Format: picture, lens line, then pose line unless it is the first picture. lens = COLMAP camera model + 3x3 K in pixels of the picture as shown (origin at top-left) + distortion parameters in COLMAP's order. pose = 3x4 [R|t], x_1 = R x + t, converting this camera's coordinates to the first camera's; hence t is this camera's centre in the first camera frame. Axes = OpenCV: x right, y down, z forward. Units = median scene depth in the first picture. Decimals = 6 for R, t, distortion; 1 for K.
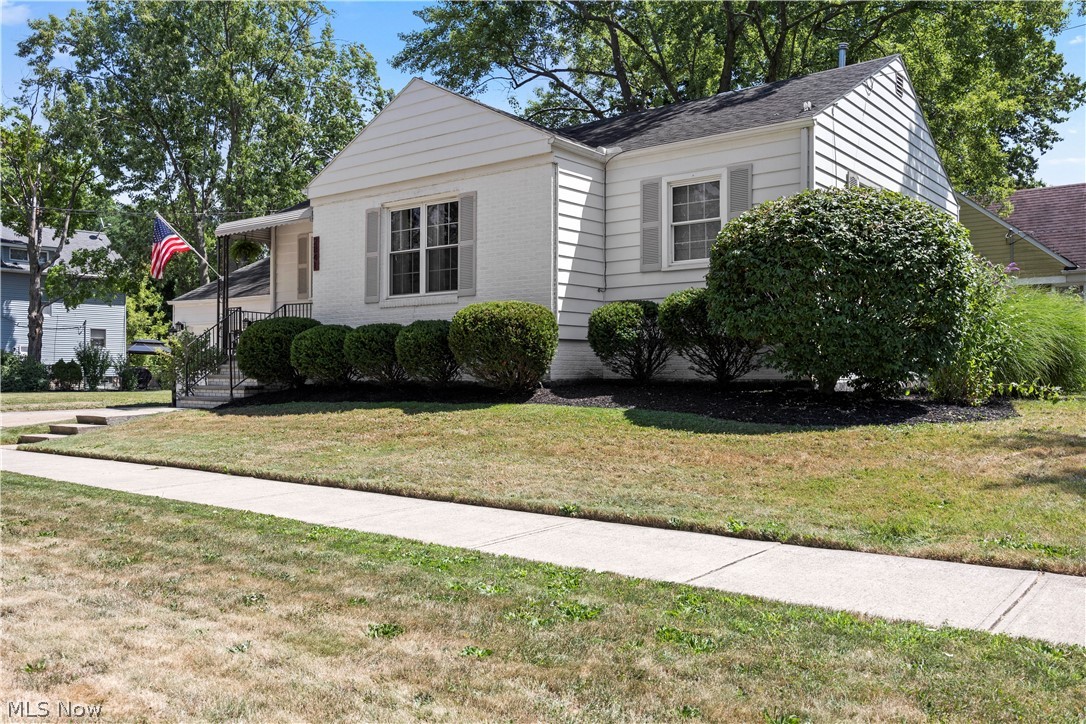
lens RADIAL K [[891.4, 0, 544.1], [0, 891.4, 358.0], [0, 0, 1]] dist [0.008496, 0.000813]
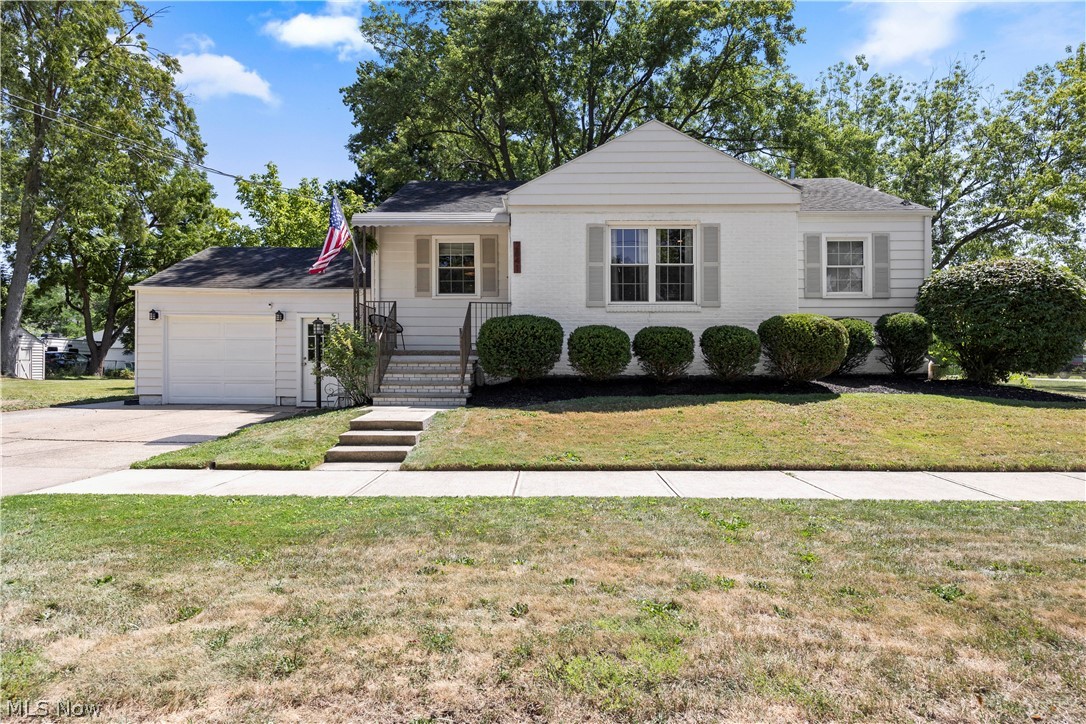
lens RADIAL K [[585.8, 0, 541.2], [0, 585.8, 365.5], [0, 0, 1]] dist [-0.002495, -0.001768]
pose [[0.800698, -0.003597, 0.599057, -0.724828], [-0.013145, 0.999636, 0.023572, -0.003704], [-0.598924, -0.026749, 0.800359, 0.457118]]
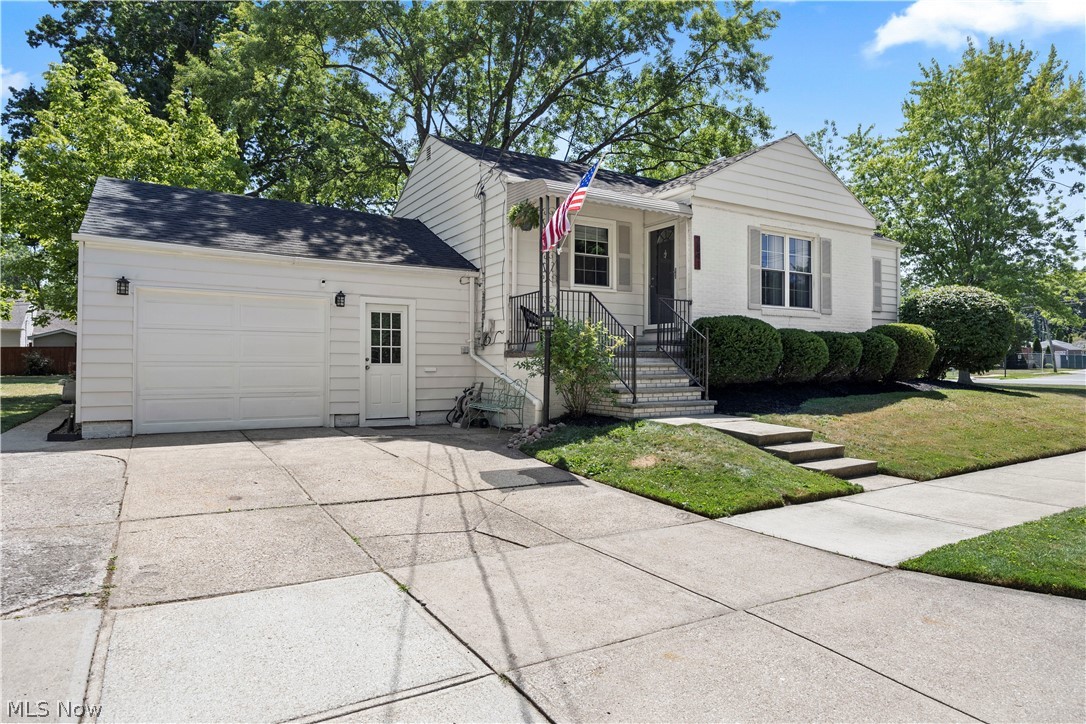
lens RADIAL K [[641.4, 0, 541.7], [0, 641.4, 362.1], [0, 0, 1]] dist [-0.002797, -0.000203]
pose [[0.352074, -0.002802, 0.935968, -1.097168], [-0.021888, 0.999697, 0.011226, 0.002264], [-0.935716, -0.024438, 0.351906, 1.002197]]
